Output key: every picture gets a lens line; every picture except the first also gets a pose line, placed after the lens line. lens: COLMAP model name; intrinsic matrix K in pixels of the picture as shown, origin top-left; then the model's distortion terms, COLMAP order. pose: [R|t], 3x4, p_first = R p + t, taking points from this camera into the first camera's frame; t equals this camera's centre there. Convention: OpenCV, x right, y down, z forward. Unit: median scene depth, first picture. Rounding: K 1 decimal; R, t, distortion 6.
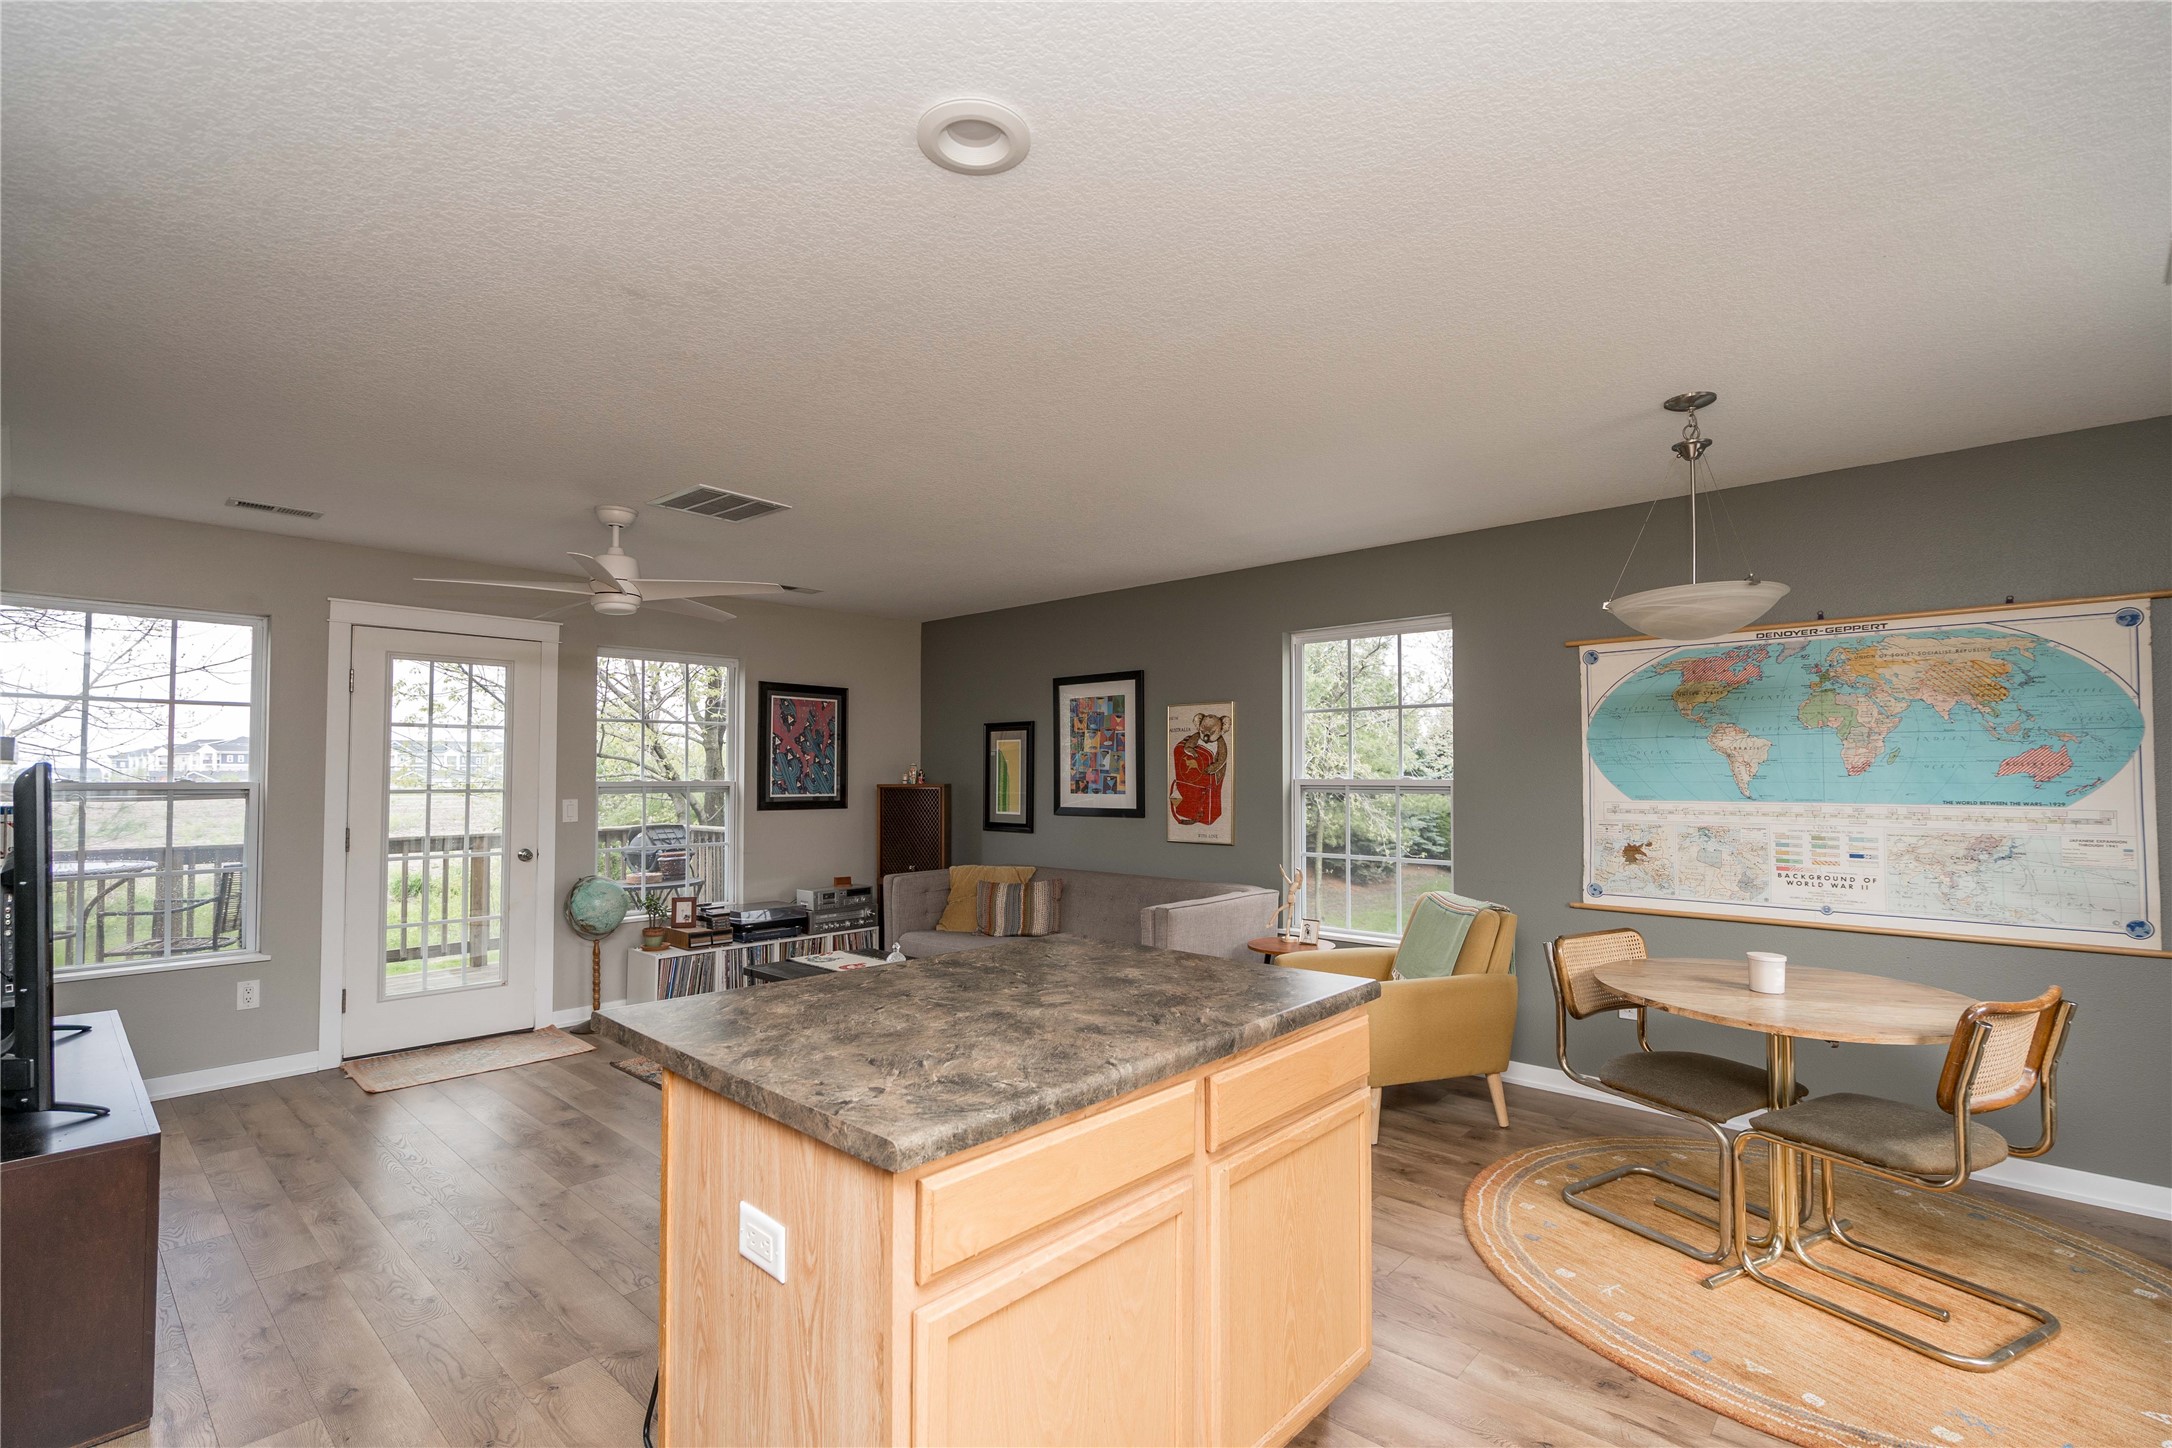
lens RADIAL K [[982.3, 0, 1072.4], [0, 982.3, 743.5], [0, 0, 1]] dist [0.002217, 0.000867]
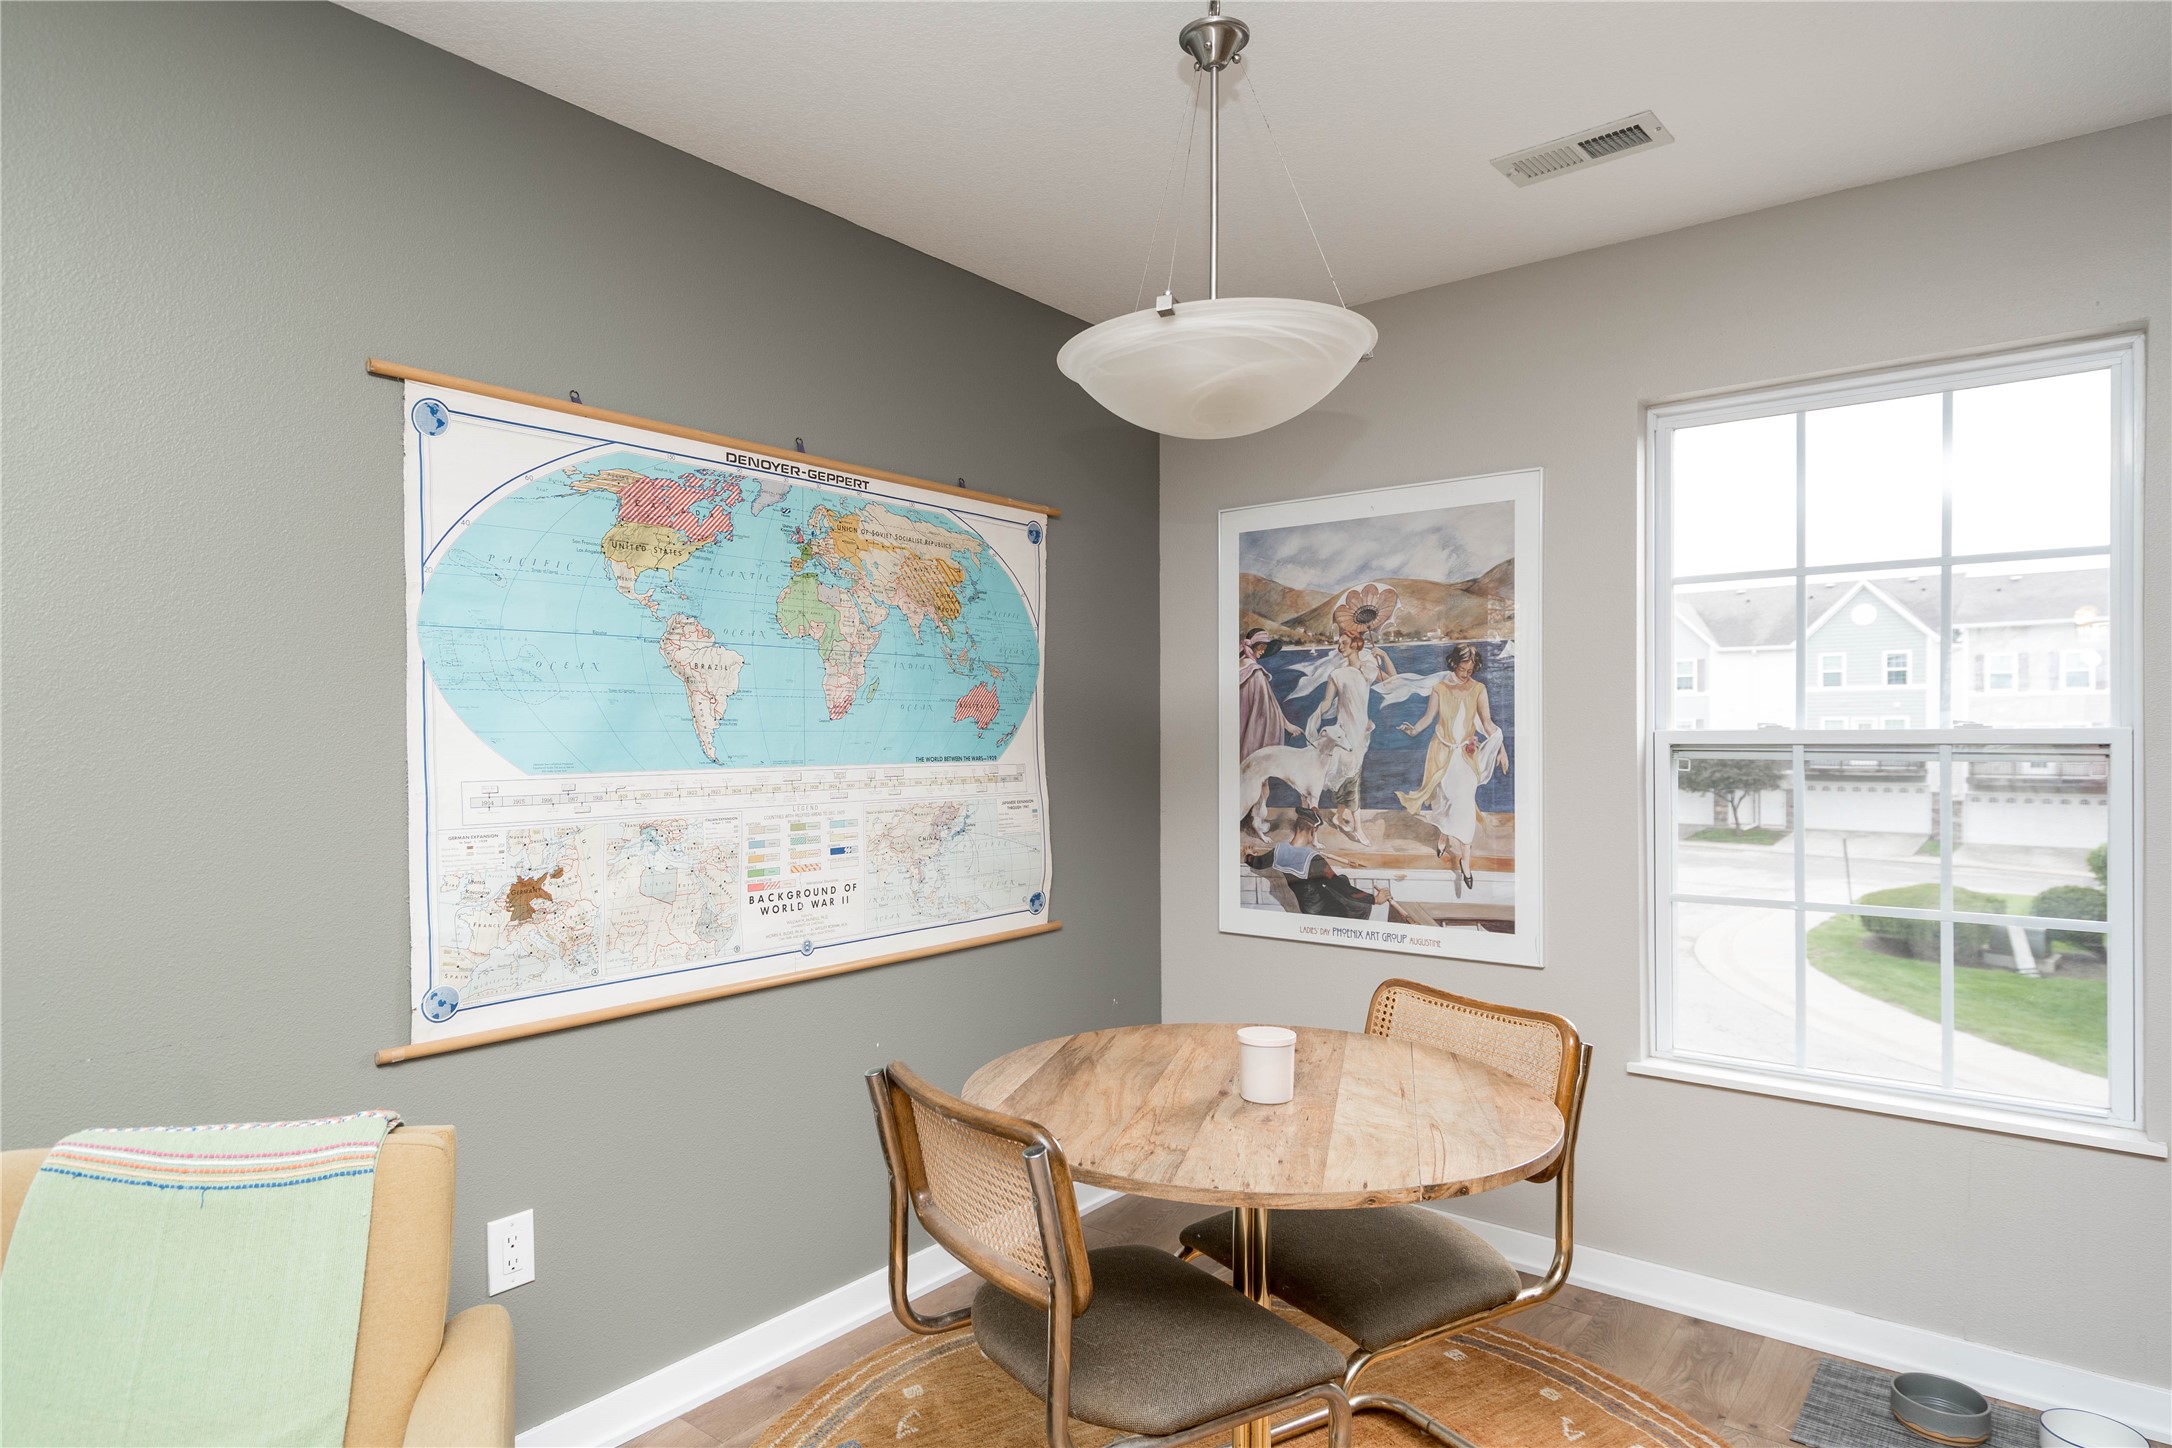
lens RADIAL K [[1245.8, 0, 1077.3], [0, 1245.8, 743.2], [0, 0, 1]] dist [0.004547, 0.000524]
pose [[-0.079129, -0.002671, 0.996861, 0.007639], [-0.023986, 0.999712, 0.000775, 0.034172], [-0.996576, -0.023850, -0.079170, 0.726151]]
